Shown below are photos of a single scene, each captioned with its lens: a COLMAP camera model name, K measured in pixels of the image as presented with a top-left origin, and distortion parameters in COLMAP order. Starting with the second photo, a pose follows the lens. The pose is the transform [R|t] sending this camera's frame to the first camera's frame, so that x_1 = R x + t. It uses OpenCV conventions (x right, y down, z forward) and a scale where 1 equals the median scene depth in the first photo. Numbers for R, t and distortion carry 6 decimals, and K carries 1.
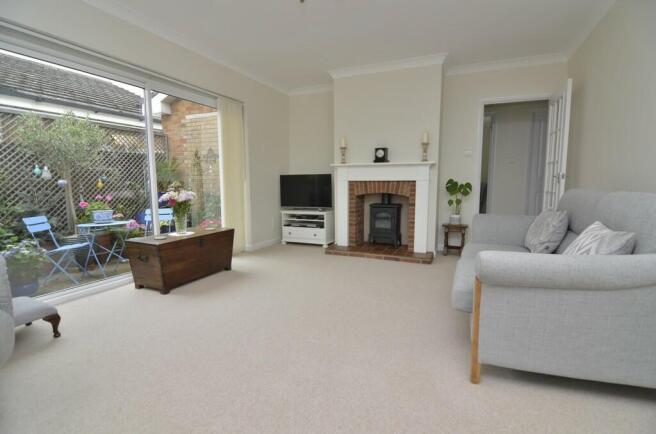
lens RADIAL K [[313.5, 0, 327.8], [0, 313.5, 218.2], [0, 0, 1]] dist [-0.009631, -0.007777]
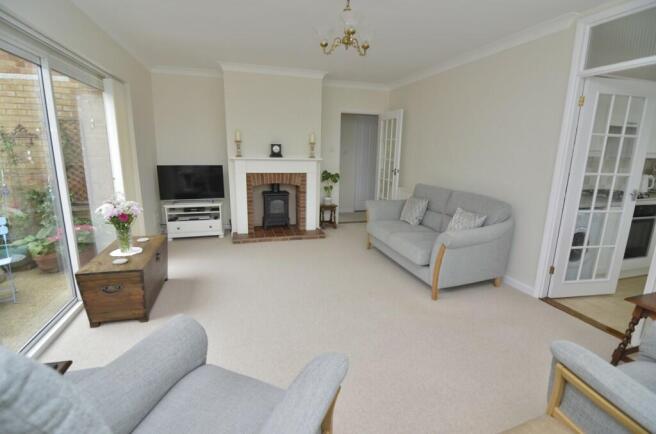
lens RADIAL K [[313.5, 0, 327.8], [0, 313.5, 218.2], [0, 0, 1]] dist [-0.009631, -0.007777]
pose [[0.759299, -0.121520, 0.639294, -0.435844], [0.051989, 0.990597, 0.126550, -0.090016], [-0.648661, -0.062853, 0.758477, -0.000414]]
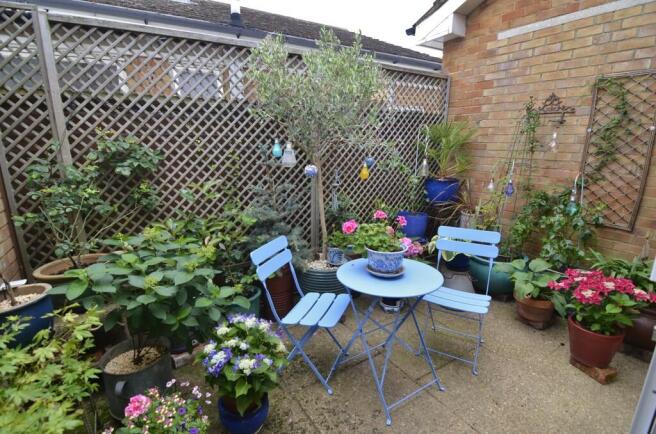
lens RADIAL K [[313.5, 0, 327.8], [0, 313.5, 218.2], [0, 0, 1]] dist [-0.009631, -0.007777]
pose [[0.824932, 0.138461, -0.548011, -0.515990], [-0.065928, 0.986485, 0.150004, -0.117932], [0.561374, -0.087614, 0.822911, 0.551325]]
